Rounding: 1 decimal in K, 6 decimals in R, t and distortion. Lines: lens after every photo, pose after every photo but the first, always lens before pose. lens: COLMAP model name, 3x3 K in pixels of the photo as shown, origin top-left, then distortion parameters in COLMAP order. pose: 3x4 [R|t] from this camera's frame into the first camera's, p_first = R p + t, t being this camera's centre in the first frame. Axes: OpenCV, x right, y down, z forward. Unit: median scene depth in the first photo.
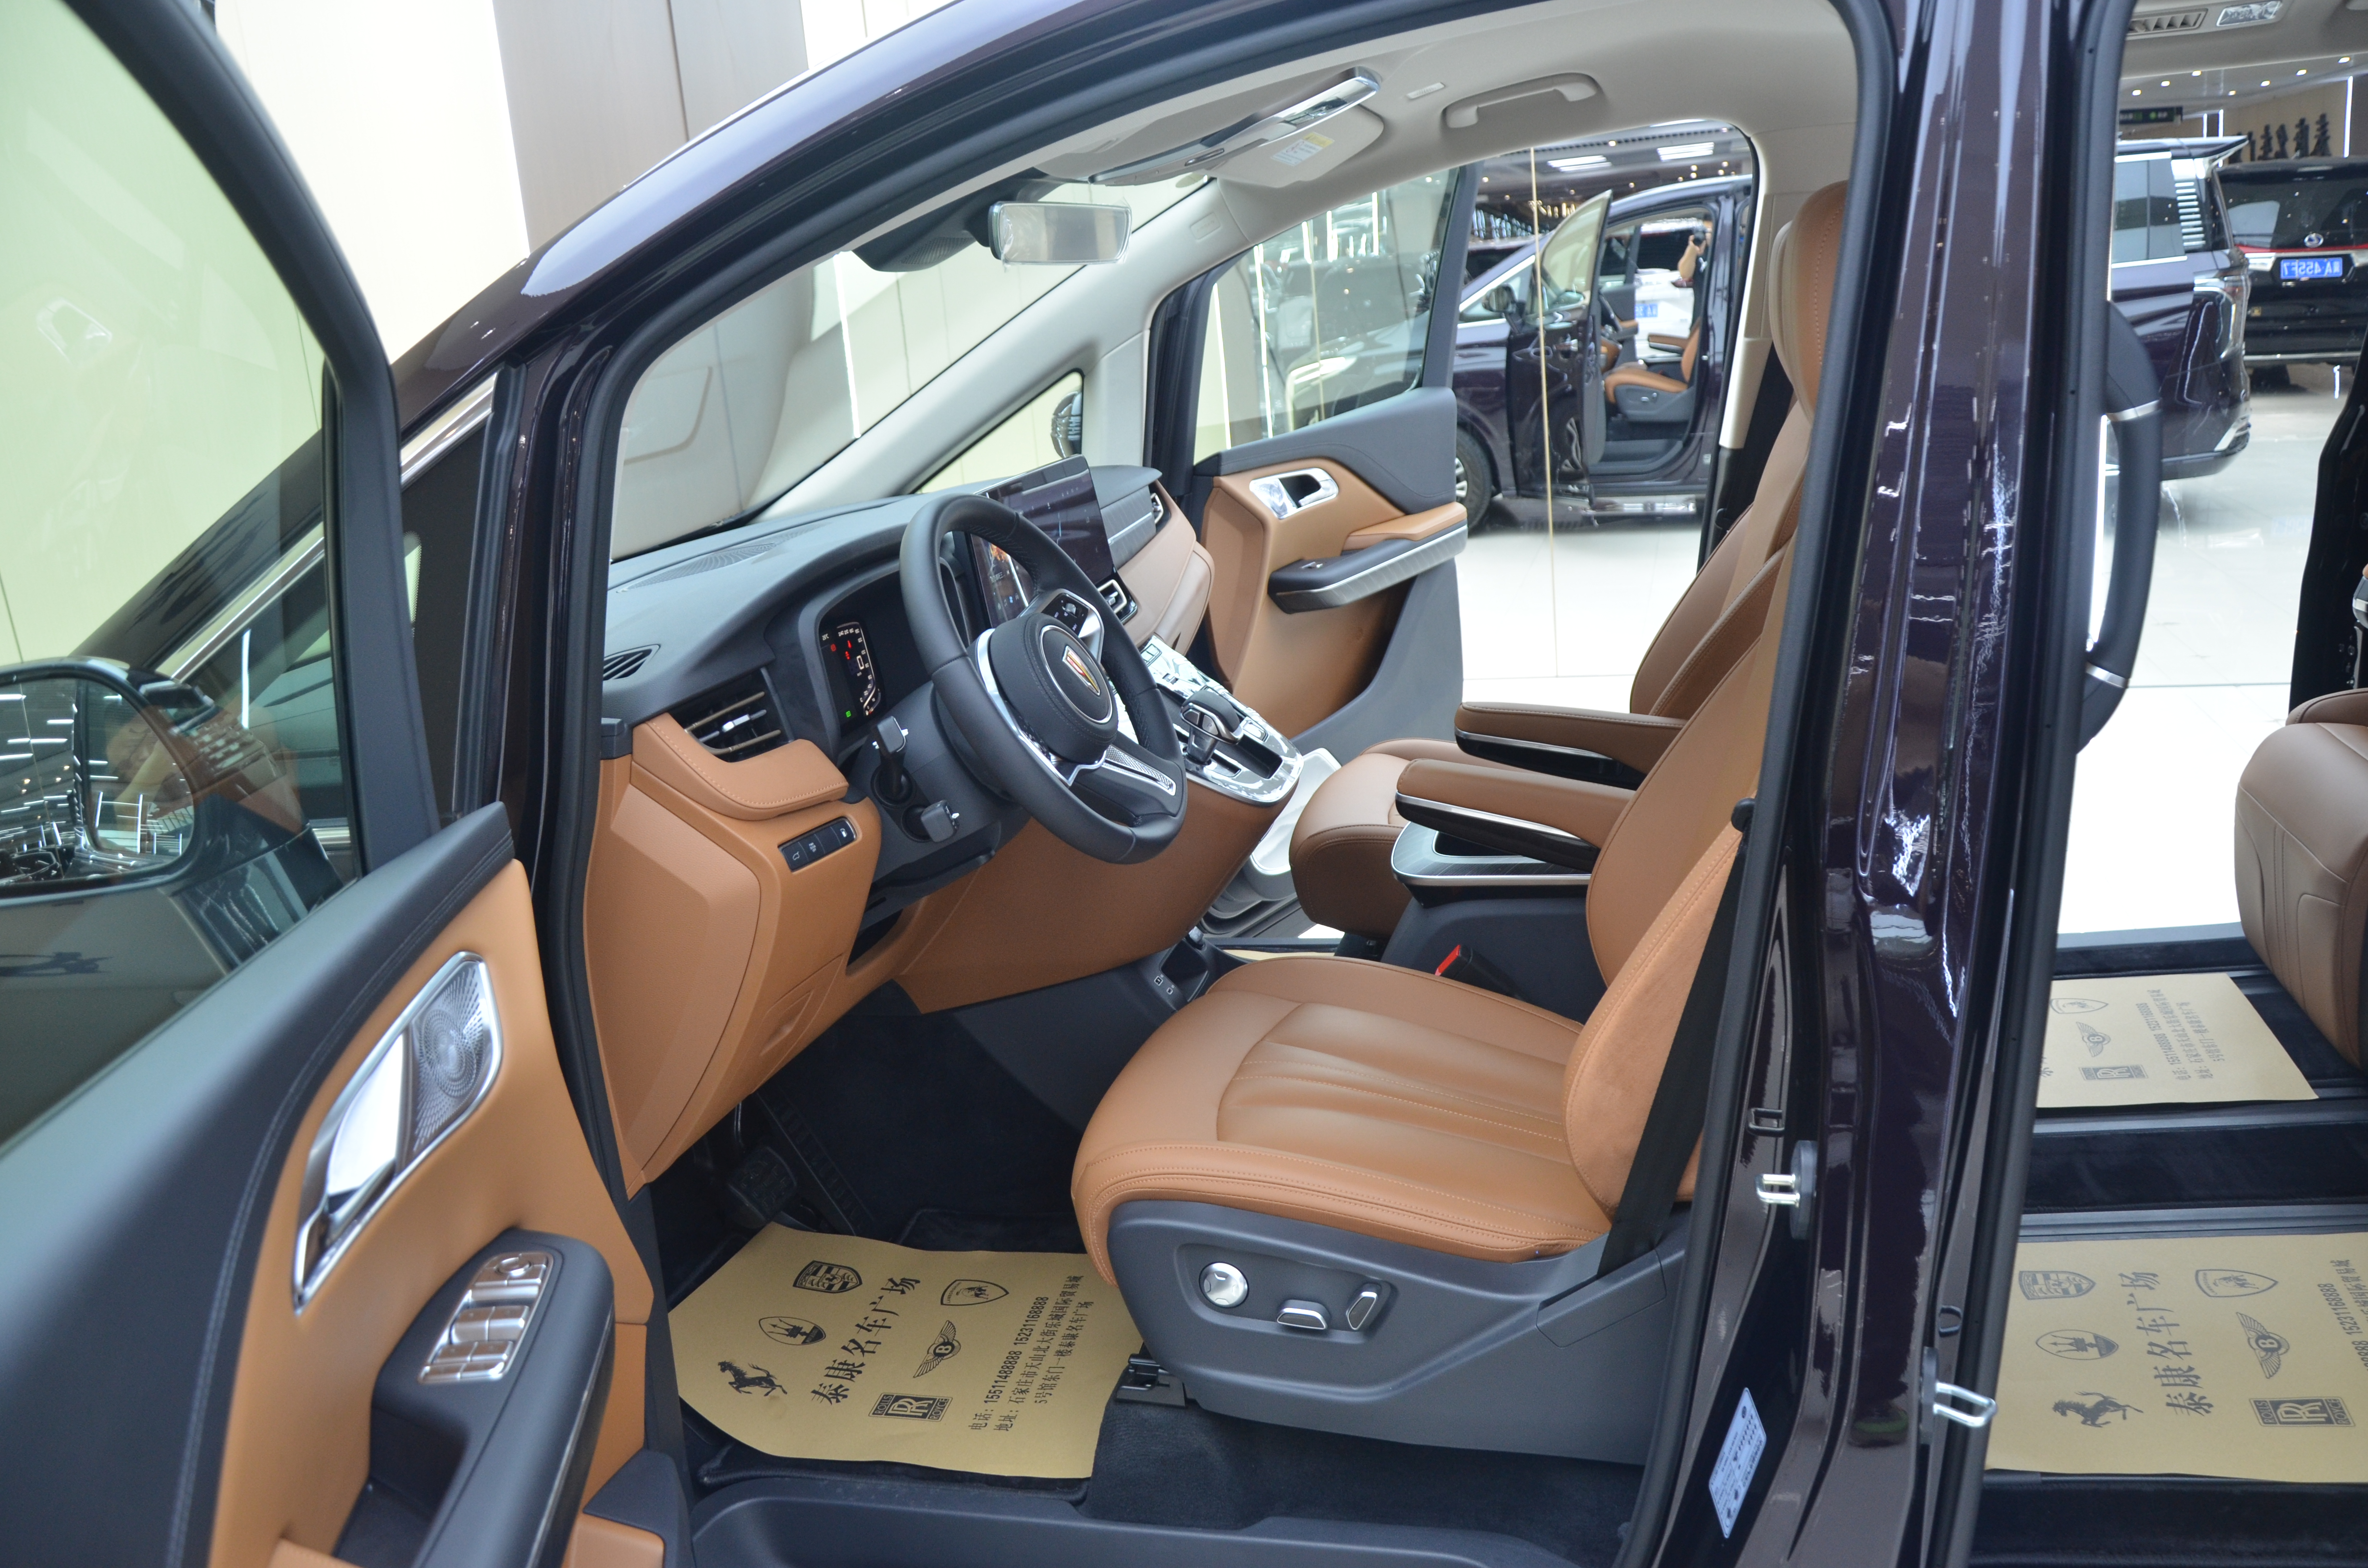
lens RADIAL K [[1815.9, 0, 1205.2], [0, 1815.9, 831.7], [0, 0, 1]] dist [-0.173661, 0.114482]
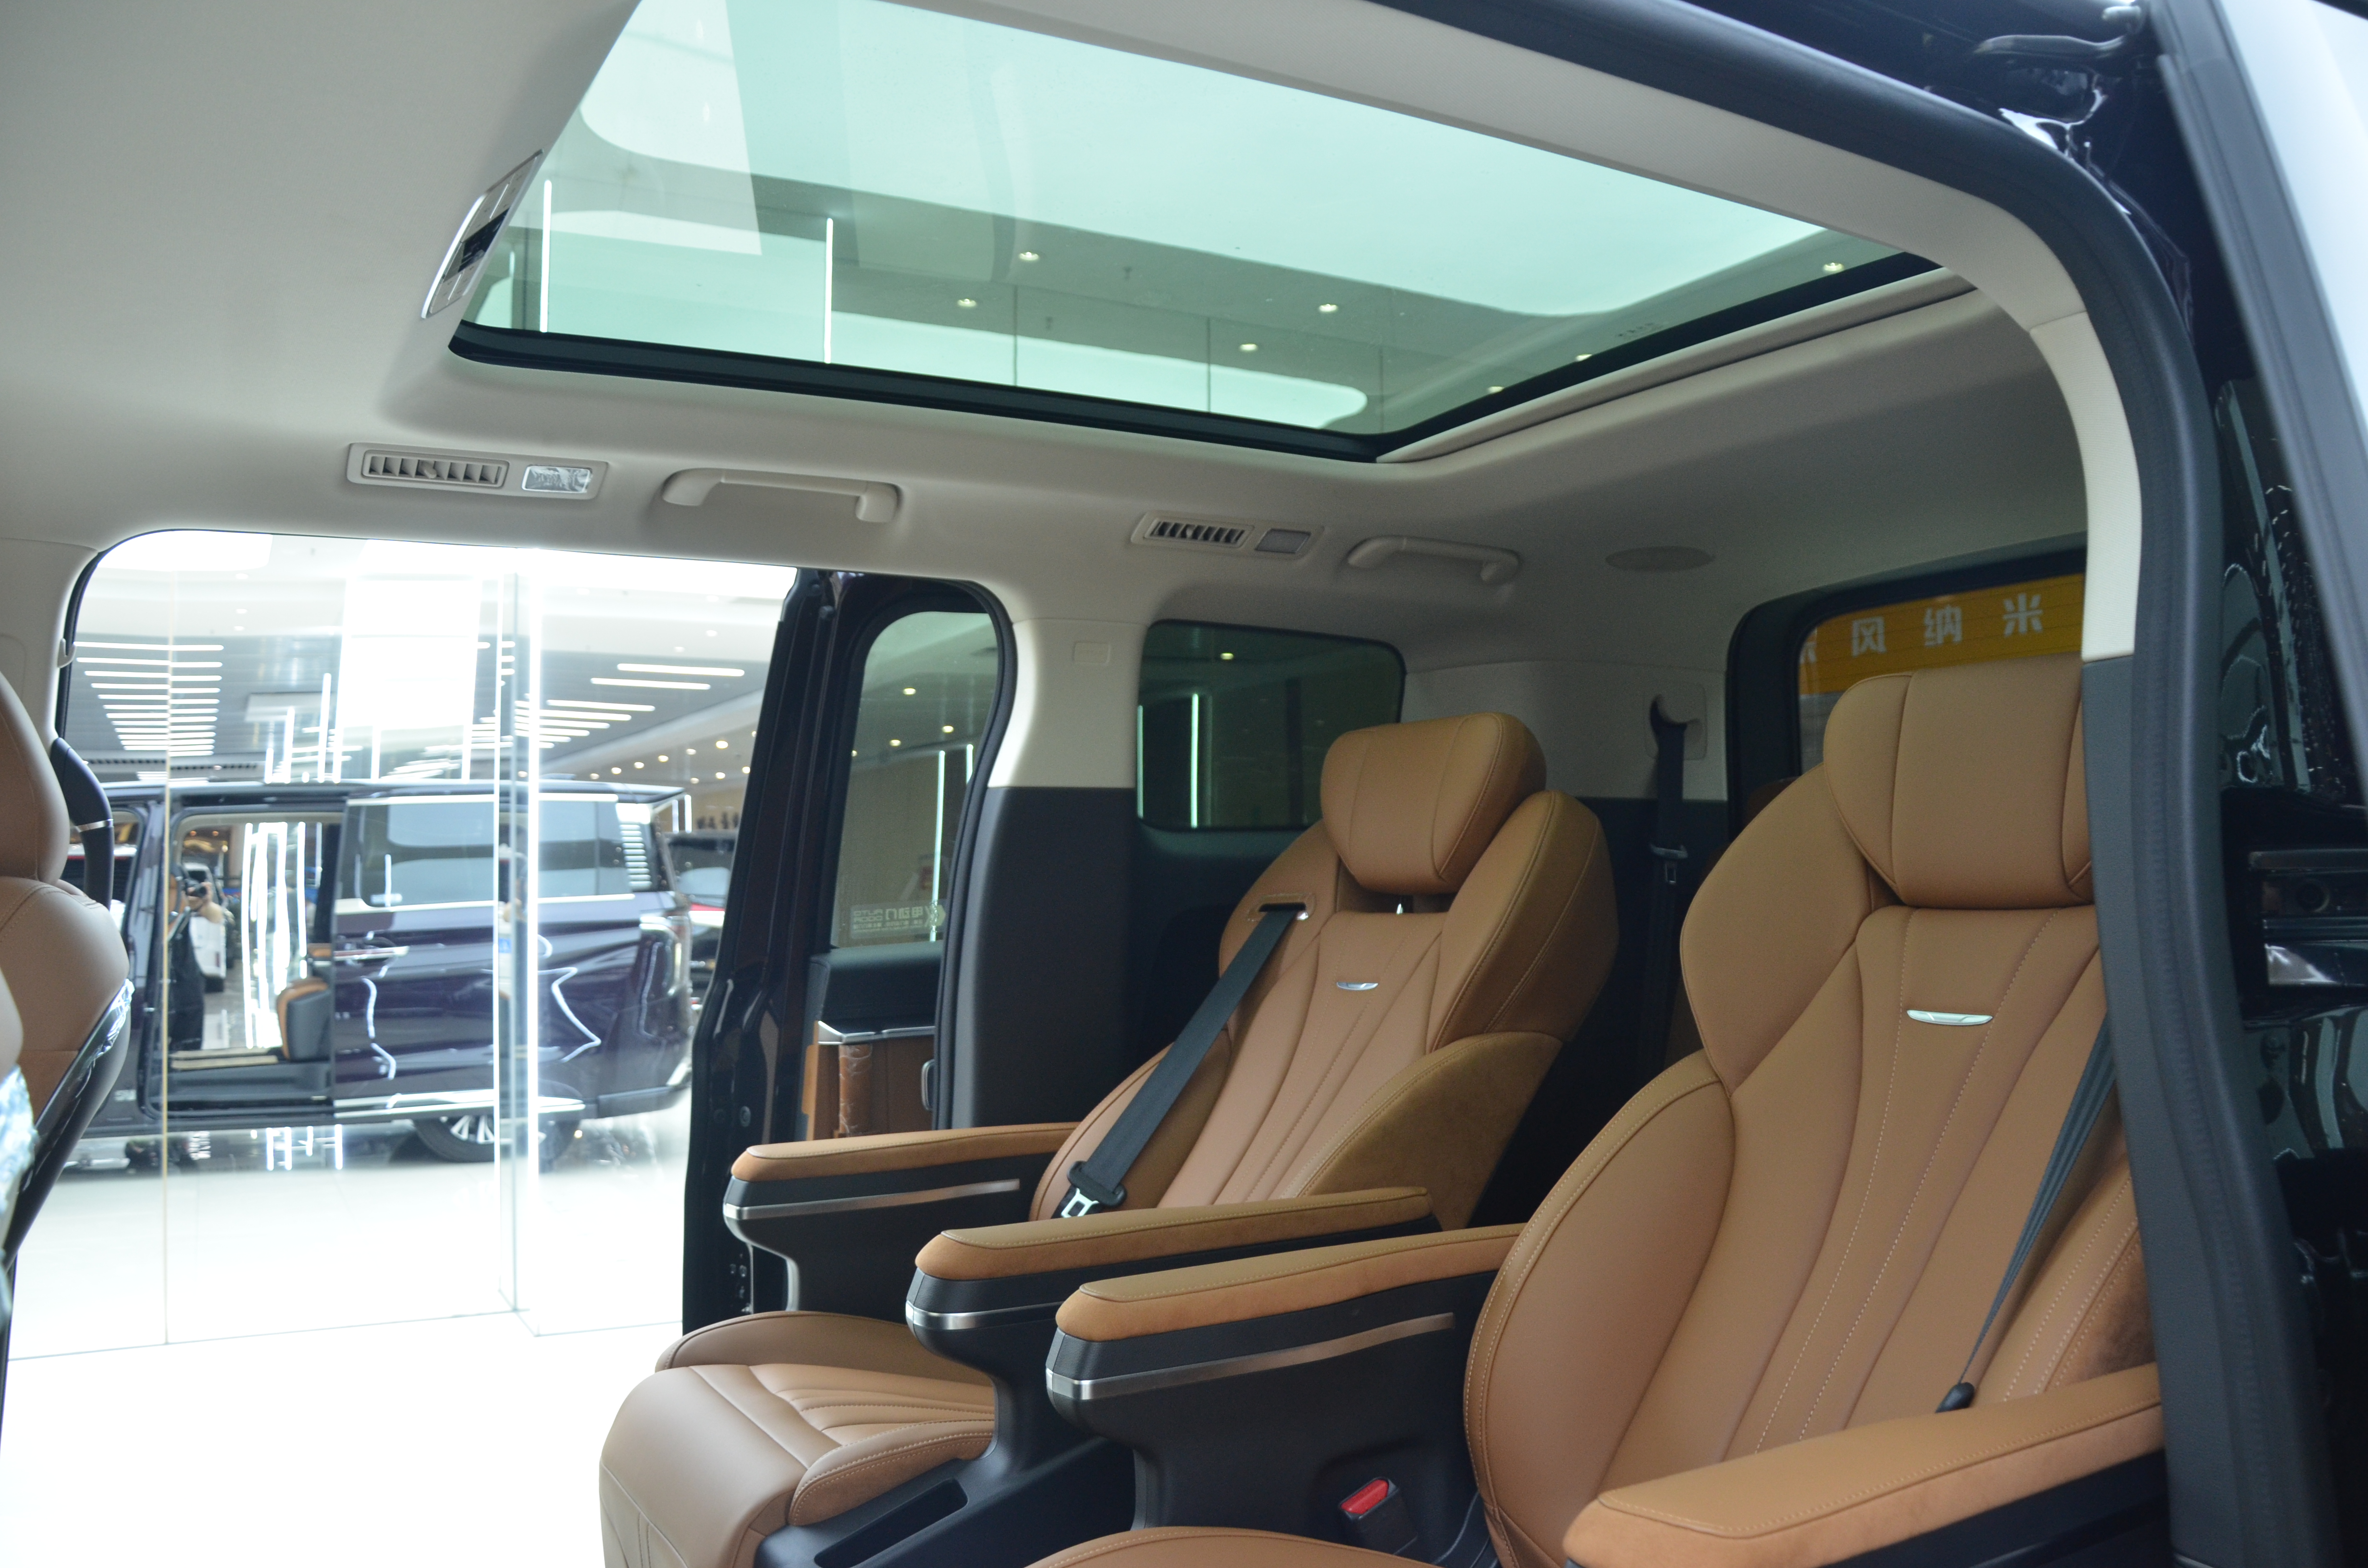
lens RADIAL K [[1815.9, 0, 1205.2], [0, 1815.9, 831.7], [0, 0, 1]] dist [-0.173661, 0.114482]
pose [[0.702781, 0.114014, 0.702211, 0.248926], [0.145981, 0.942957, -0.299203, -0.020378], [-0.696268, 0.312783, 0.646048, 0.279940]]
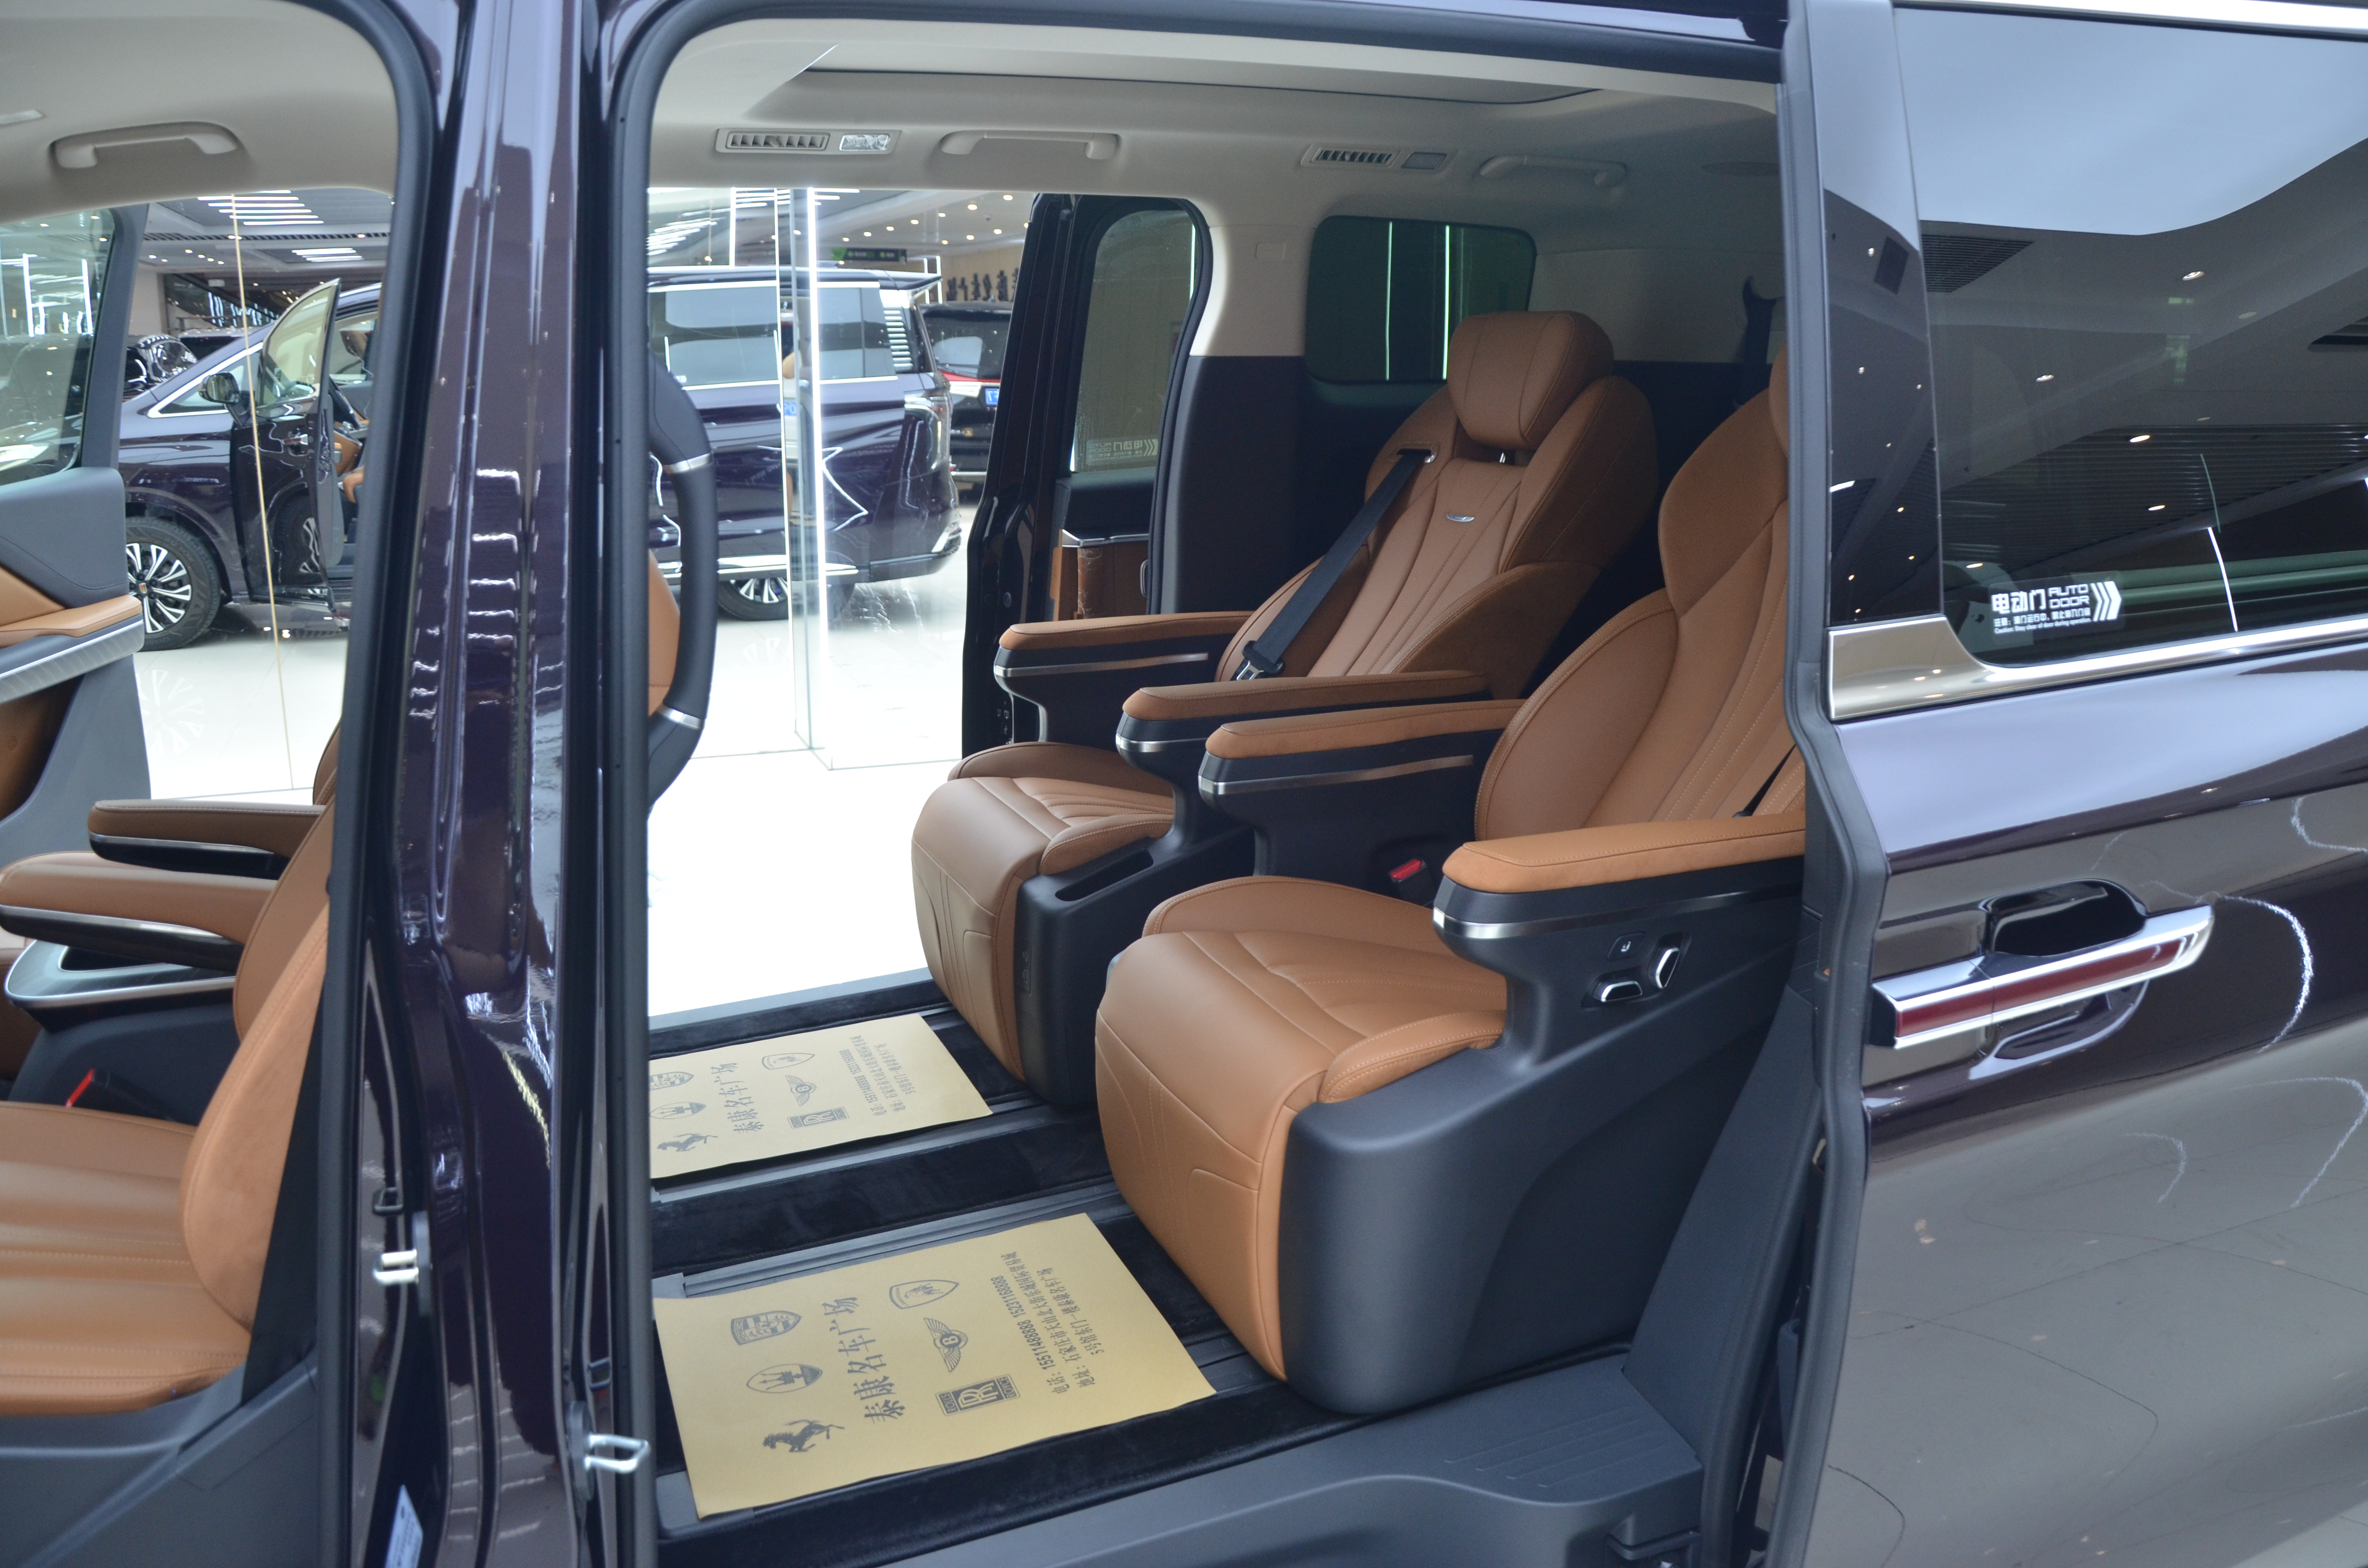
lens RADIAL K [[1815.9, 0, 1205.2], [0, 1815.9, 831.7], [0, 0, 1]] dist [-0.173661, 0.114482]
pose [[0.792108, -0.058055, 0.607614, 0.062163], [0.094286, 0.995156, -0.027831, 0.019765], [-0.603055, 0.079334, 0.793745, -0.012094]]
